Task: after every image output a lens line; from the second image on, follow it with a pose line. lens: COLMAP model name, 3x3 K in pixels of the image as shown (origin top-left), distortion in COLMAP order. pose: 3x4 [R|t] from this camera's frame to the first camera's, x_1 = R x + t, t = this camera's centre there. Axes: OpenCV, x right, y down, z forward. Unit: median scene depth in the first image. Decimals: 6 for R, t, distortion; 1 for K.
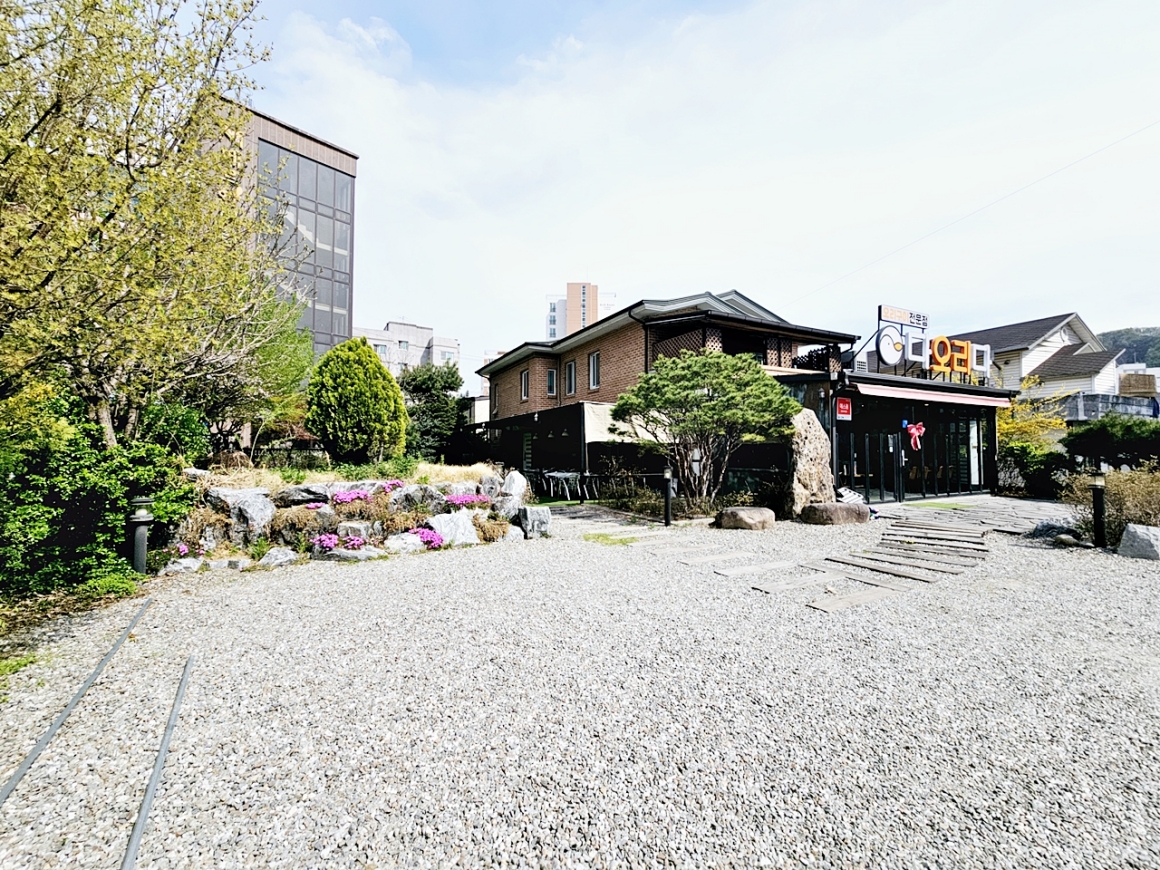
lens RADIAL K [[473.5, 0, 580.5], [0, 473.5, 436.4], [0, 0, 1]] dist [-0.000468, 0.000932]
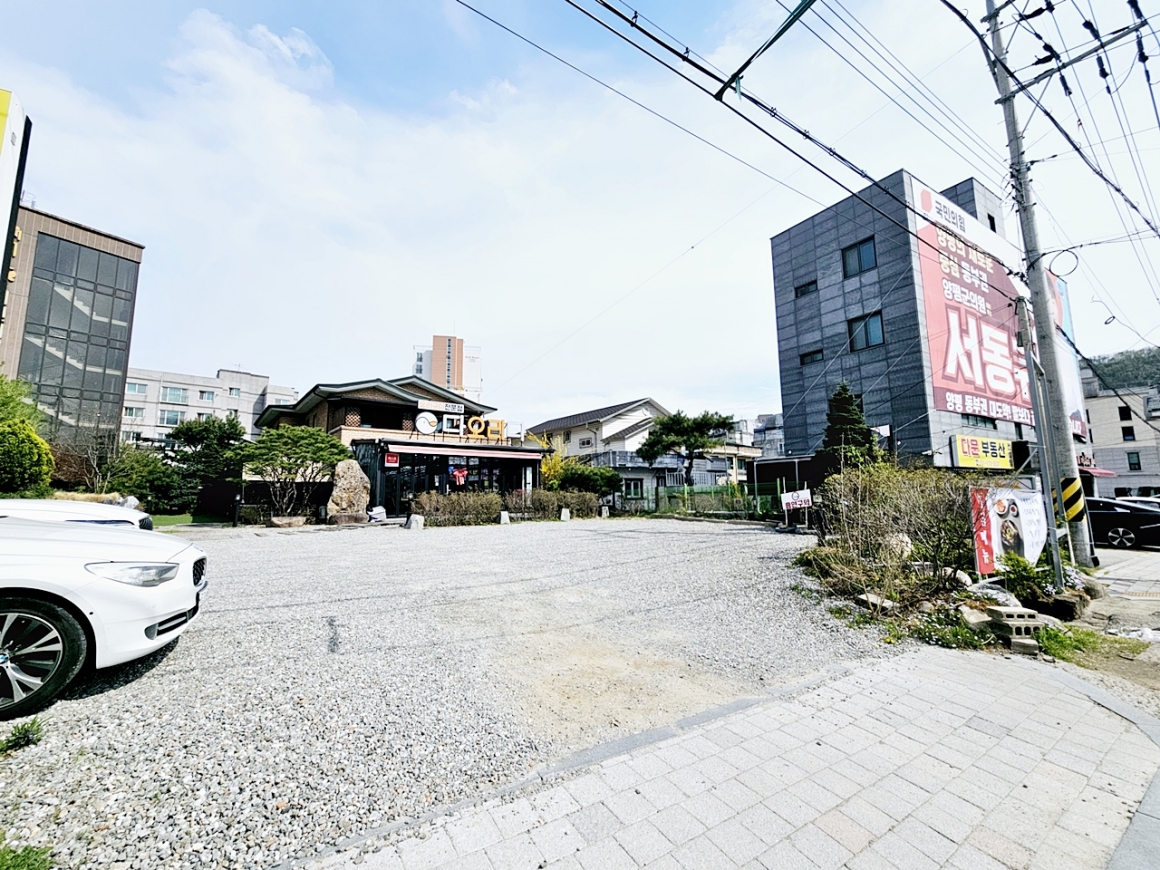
lens RADIAL K [[473.8, 0, 580.0], [0, 473.8, 435.0], [0, 0, 1]] dist [-0.004429, 0.002124]
pose [[0.979920, 0.015442, 0.198792, 1.011643], [0.004007, 0.995270, -0.097064, 0.023567], [-0.199350, 0.095911, 0.975223, -0.919722]]
